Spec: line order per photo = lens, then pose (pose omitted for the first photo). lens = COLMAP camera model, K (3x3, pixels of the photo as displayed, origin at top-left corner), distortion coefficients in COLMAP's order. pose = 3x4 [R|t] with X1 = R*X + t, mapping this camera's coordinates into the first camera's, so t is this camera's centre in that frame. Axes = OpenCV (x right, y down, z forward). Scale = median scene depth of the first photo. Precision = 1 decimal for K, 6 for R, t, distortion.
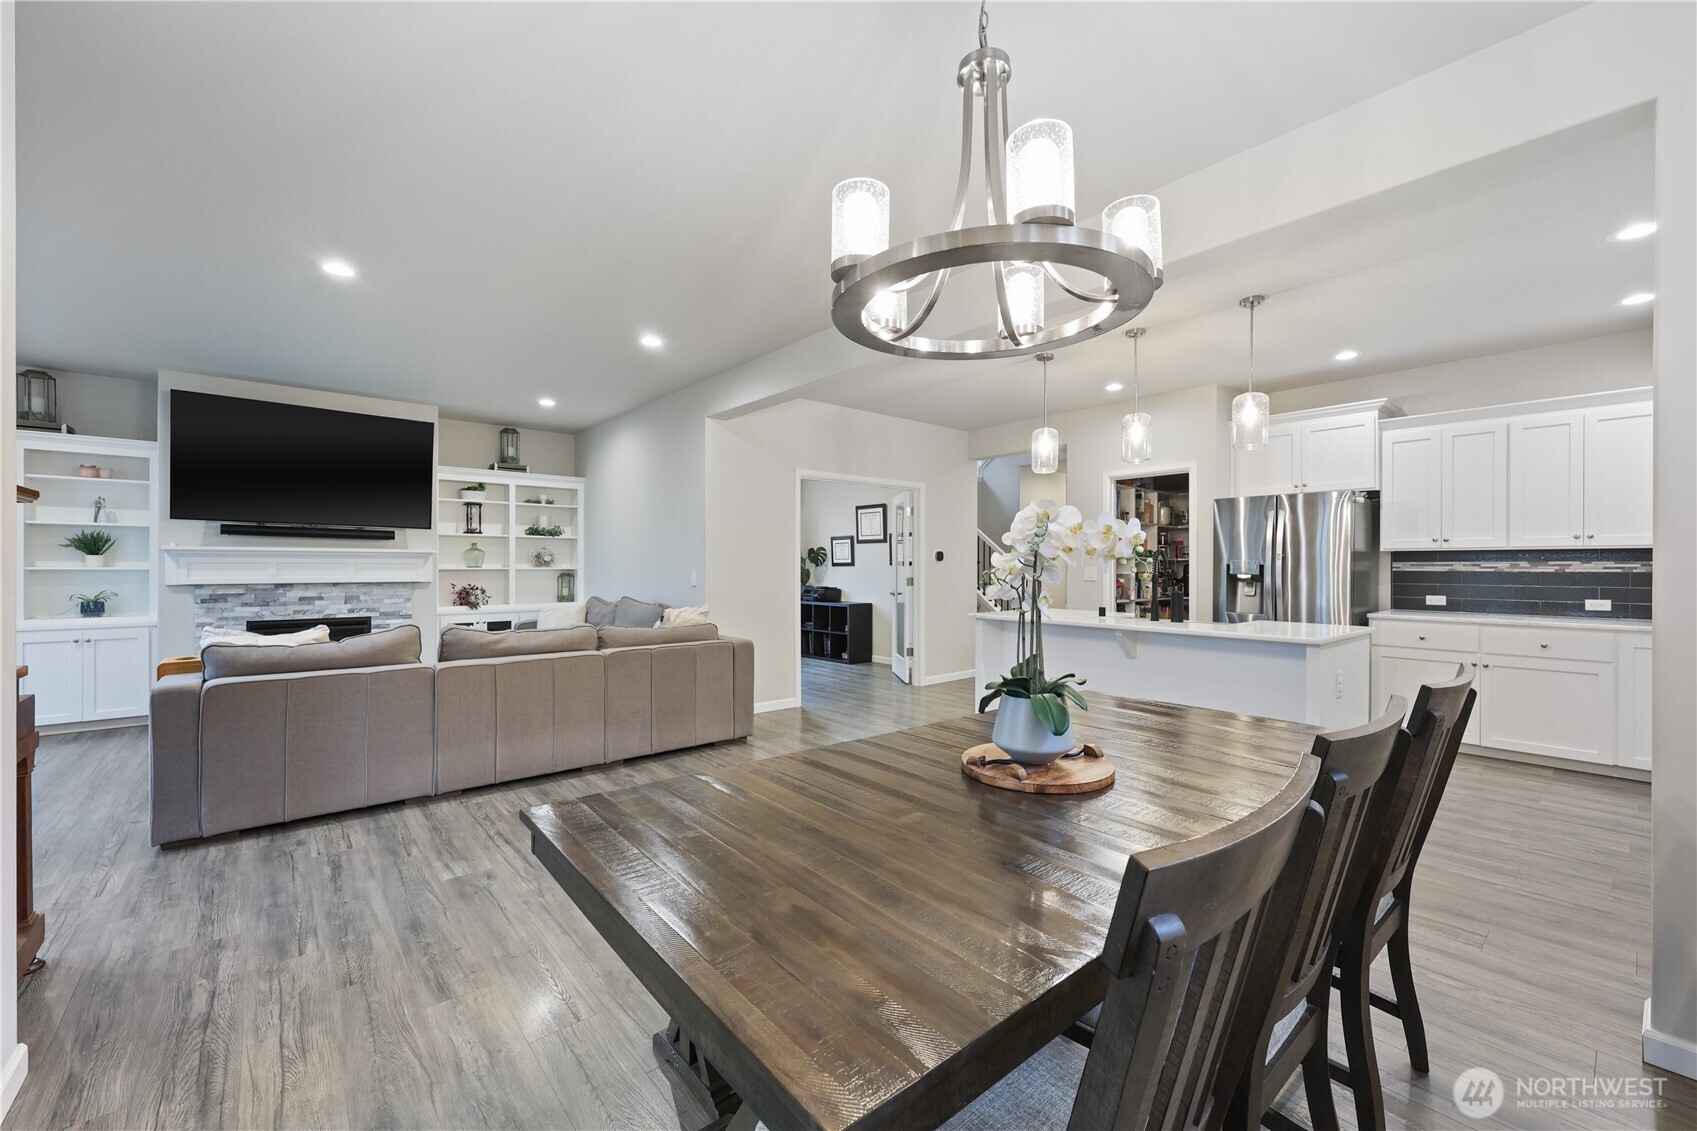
lens RADIAL K [[682.5, 0, 856.2], [0, 682.5, 565.4], [0, 0, 1]] dist [-0.001846, 0.000002]
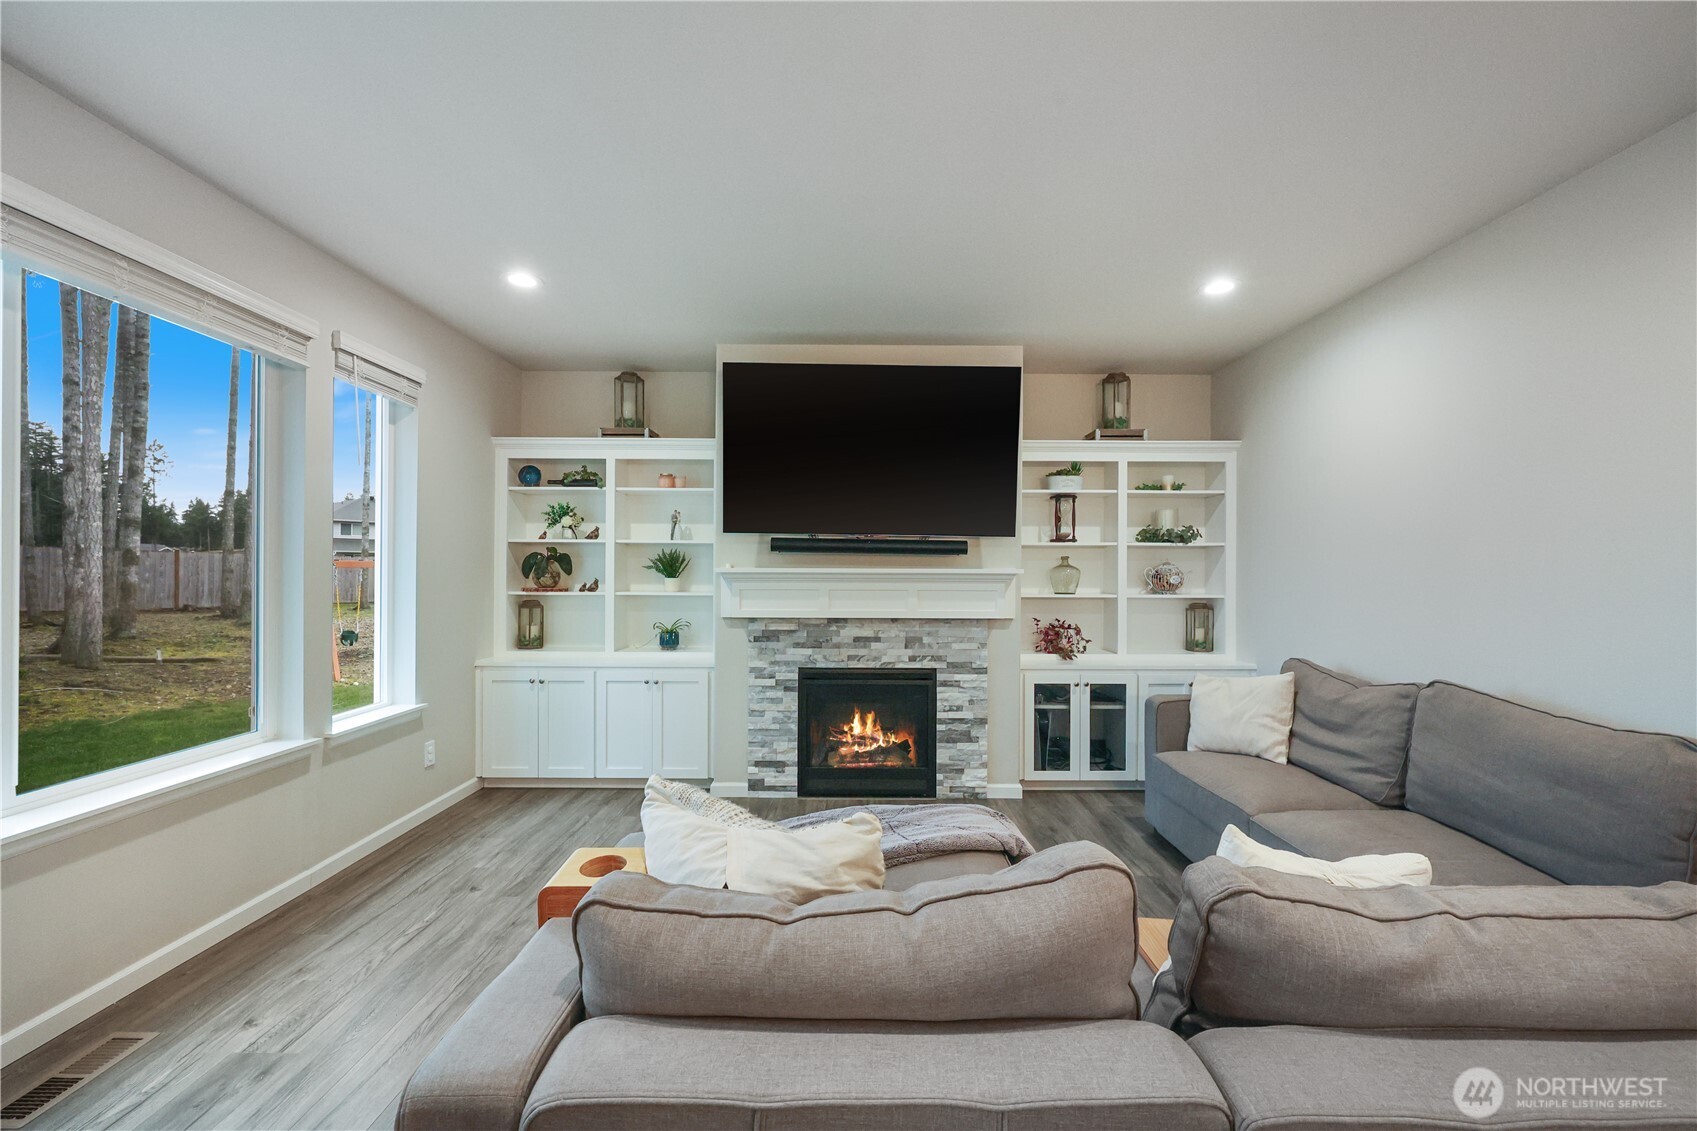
lens RADIAL K [[682.5, 0, 849.0], [0, 682.5, 565.8], [0, 0, 1]] dist [-0.001846, 0.000002]
pose [[0.753772, -0.002637, -0.657131, -0.328357], [-0.002505, 0.999973, -0.006887, -0.021515], [0.657132, 0.006838, 0.753745, 0.427868]]
